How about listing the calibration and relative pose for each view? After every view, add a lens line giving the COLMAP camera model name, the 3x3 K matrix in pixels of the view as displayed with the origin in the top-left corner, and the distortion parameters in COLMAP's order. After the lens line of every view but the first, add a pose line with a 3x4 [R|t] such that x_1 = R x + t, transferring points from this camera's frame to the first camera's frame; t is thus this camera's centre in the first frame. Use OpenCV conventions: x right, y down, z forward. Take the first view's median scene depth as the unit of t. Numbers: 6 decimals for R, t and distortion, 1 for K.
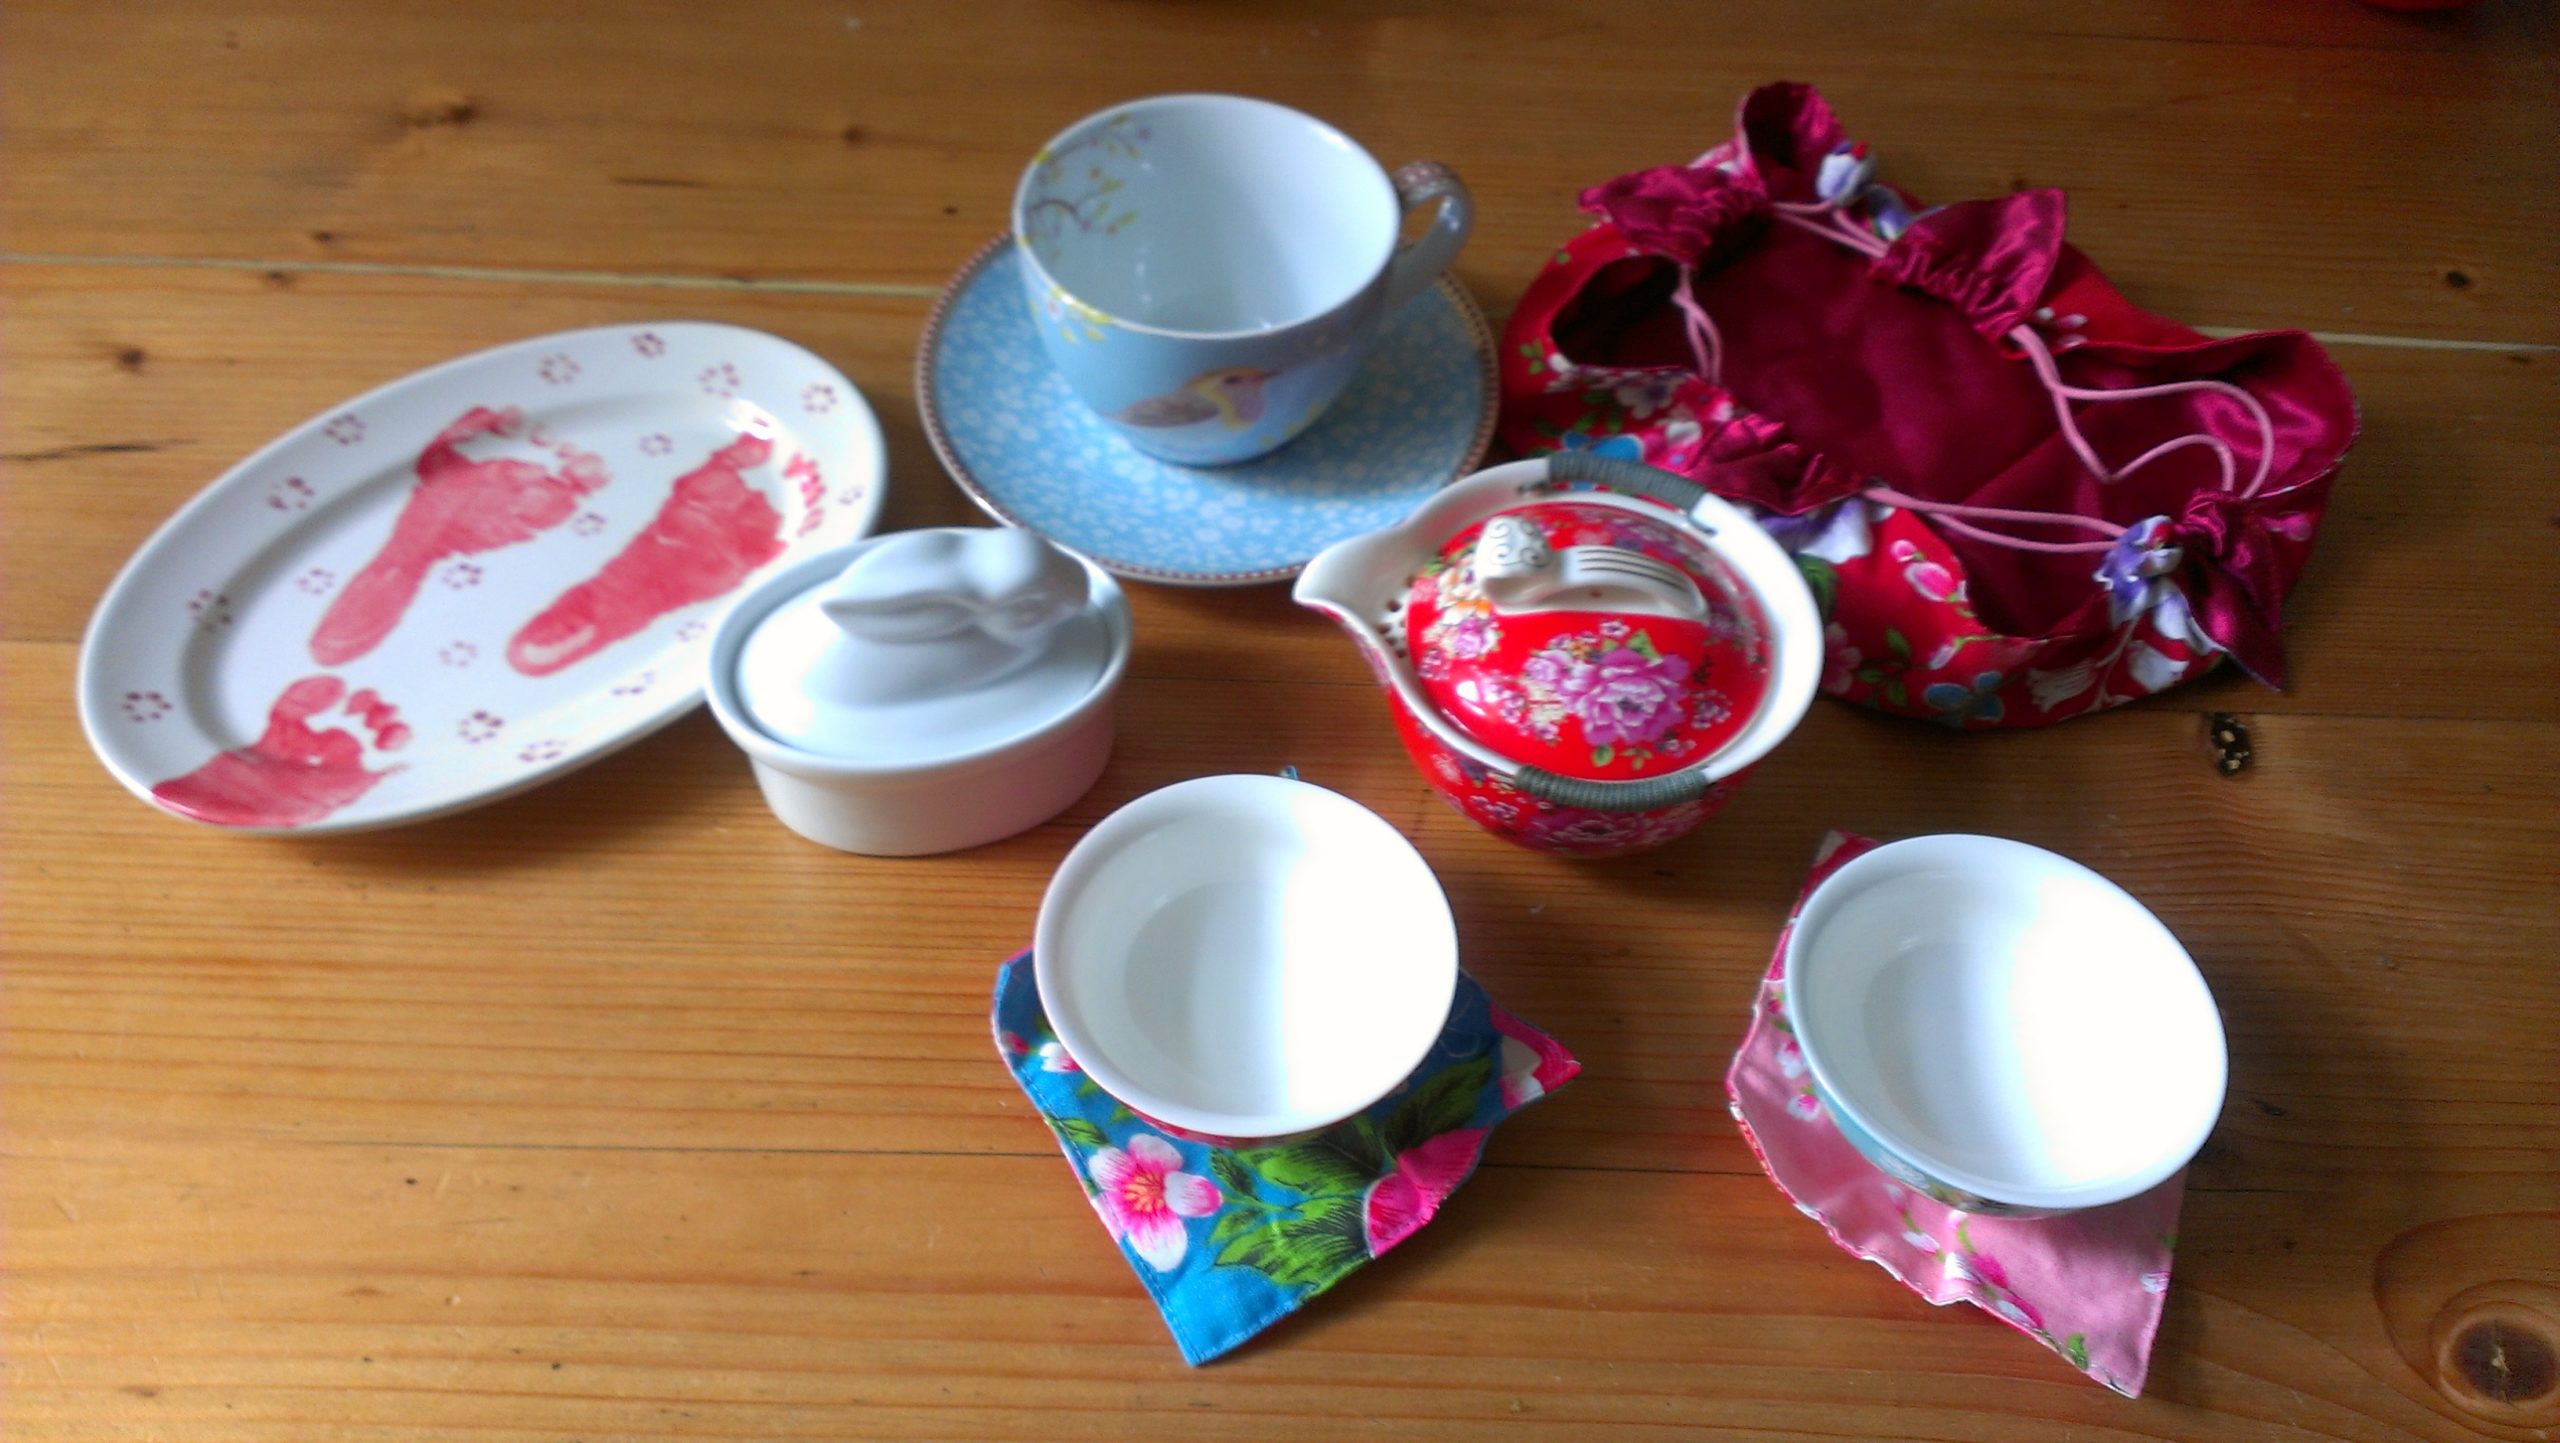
lens RADIAL K [[2082.2, 0, 1291.7], [0, 2082.2, 685.2], [0, 0, 1]] dist [0.147402, -0.297837]
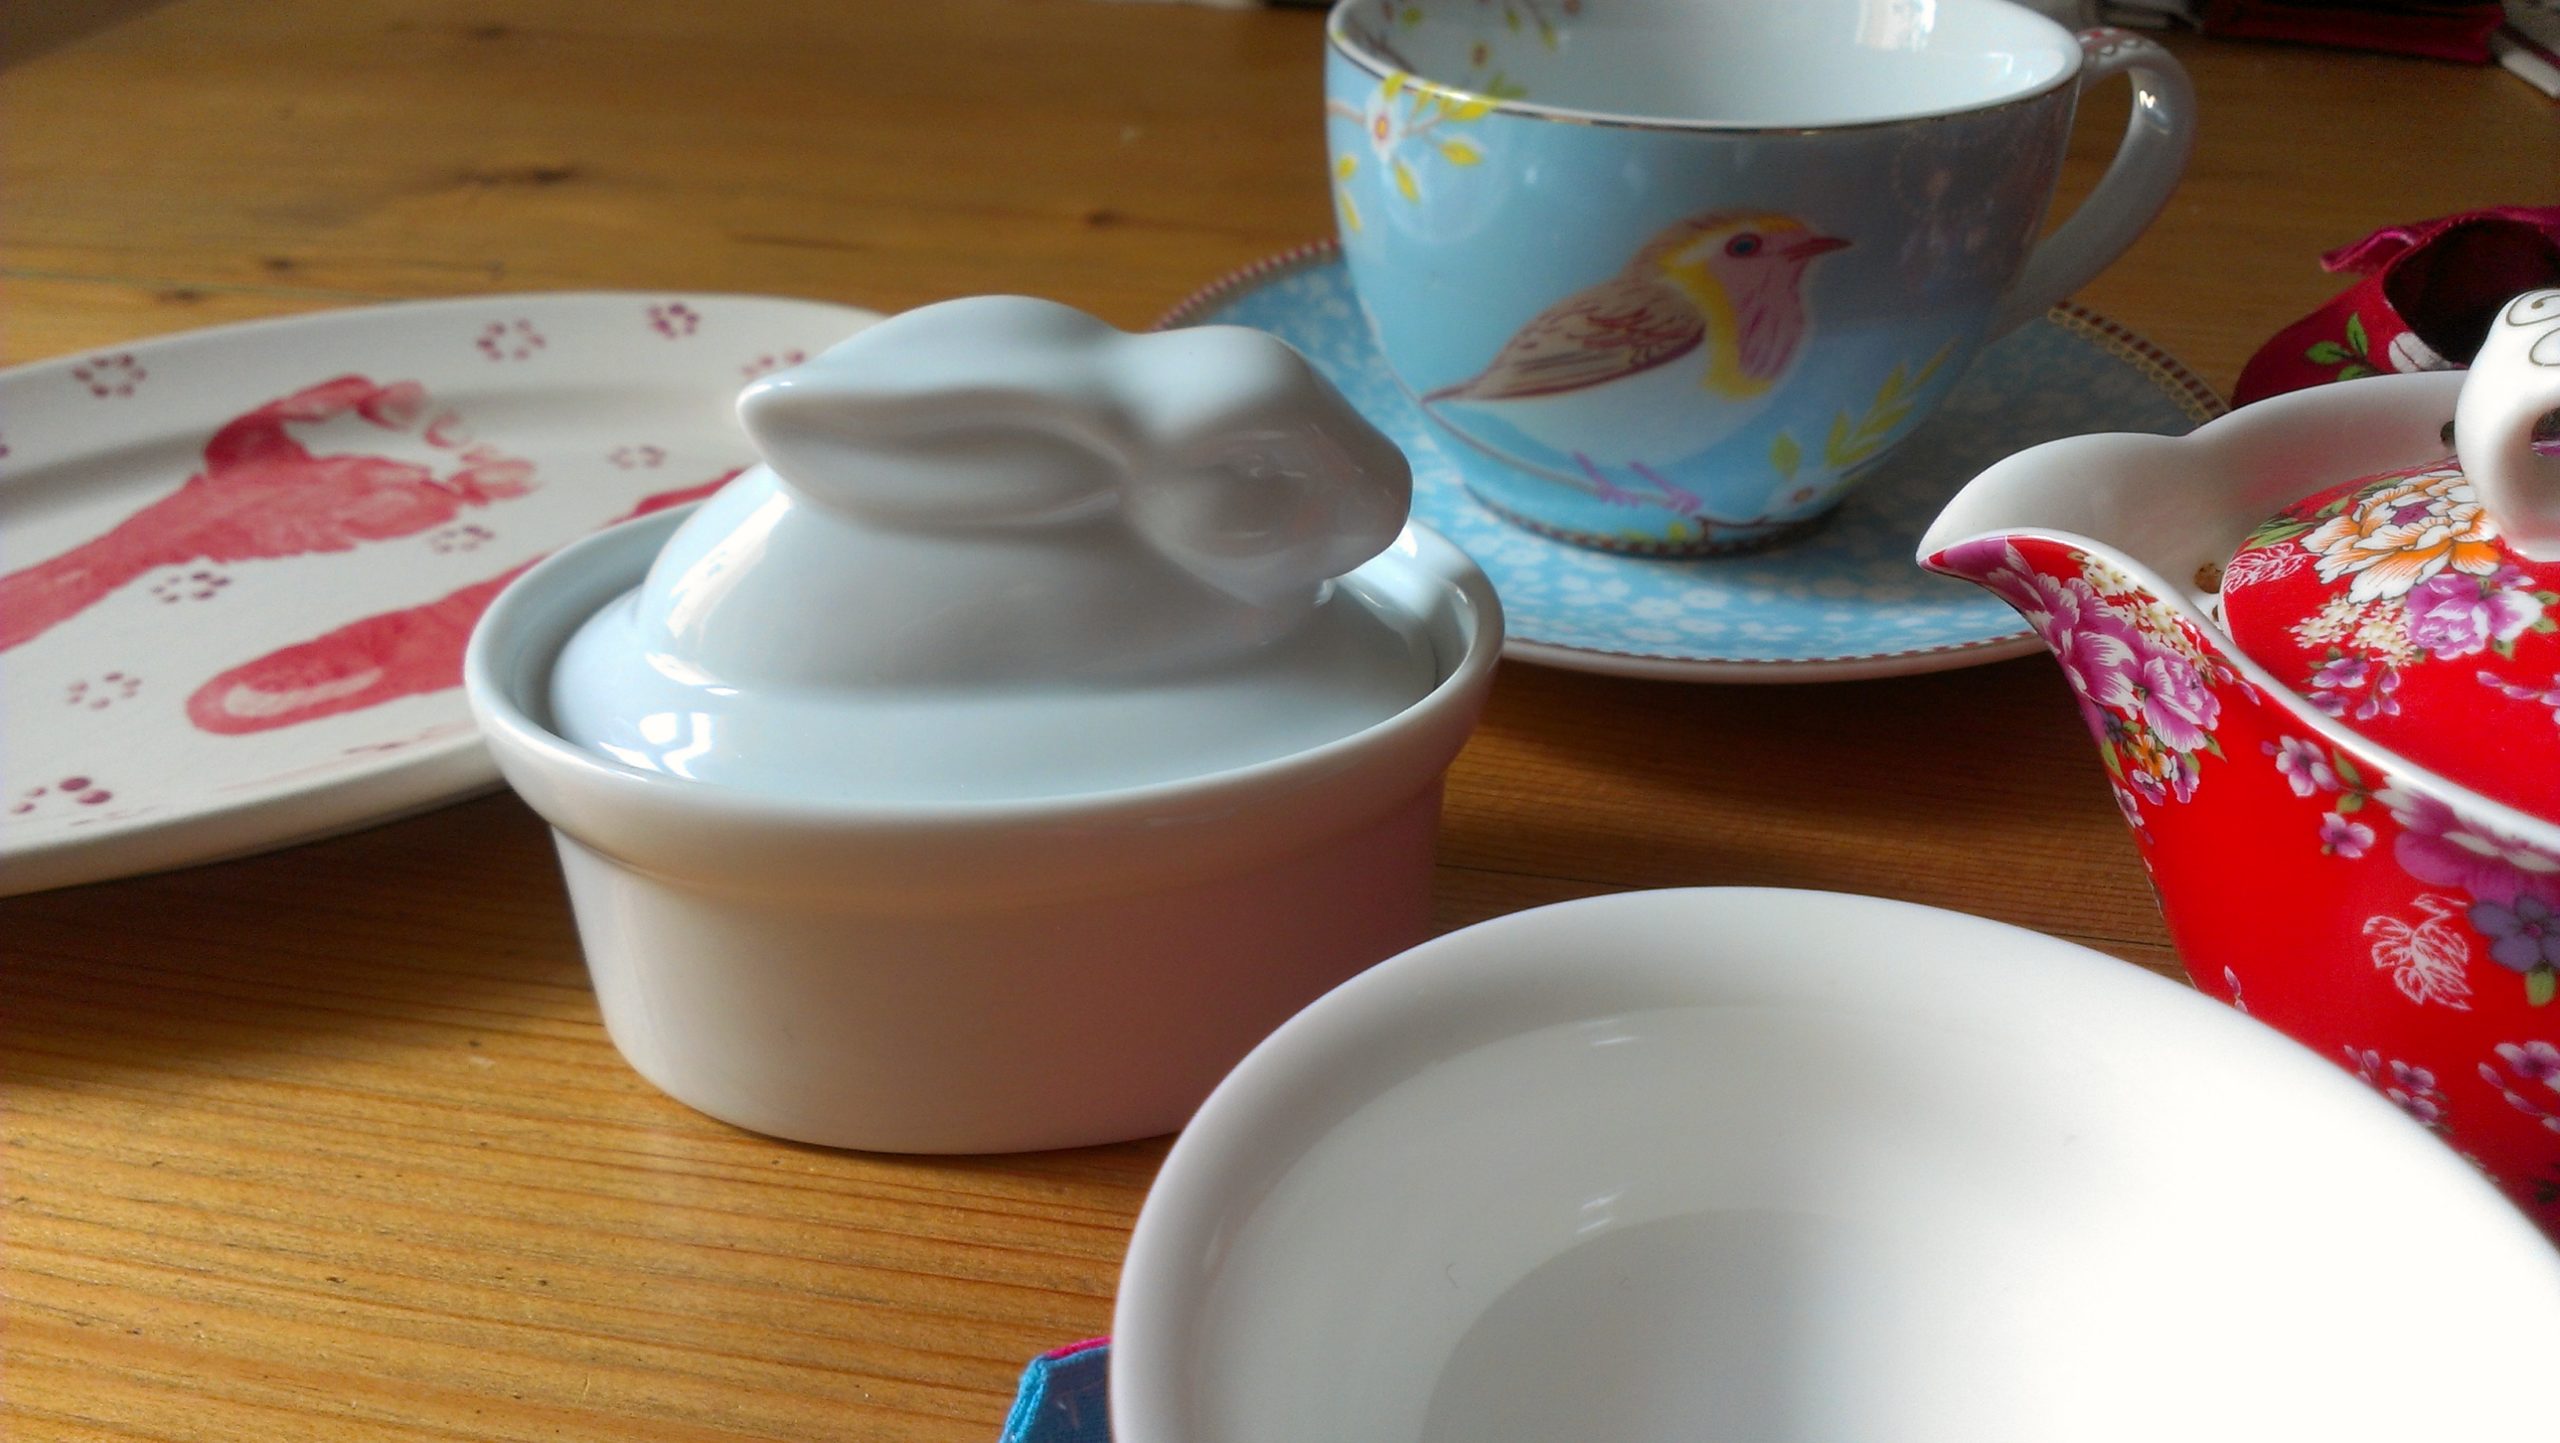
lens RADIAL K [[2082.2, 0, 1291.7], [0, 2082.2, 685.2], [0, 0, 1]] dist [0.147402, -0.297837]
pose [[0.986015, 0.054805, -0.157388, -0.045159], [-0.107755, 0.930078, -0.351203, 0.116514], [0.127135, 0.363250, 0.922977, 0.543626]]
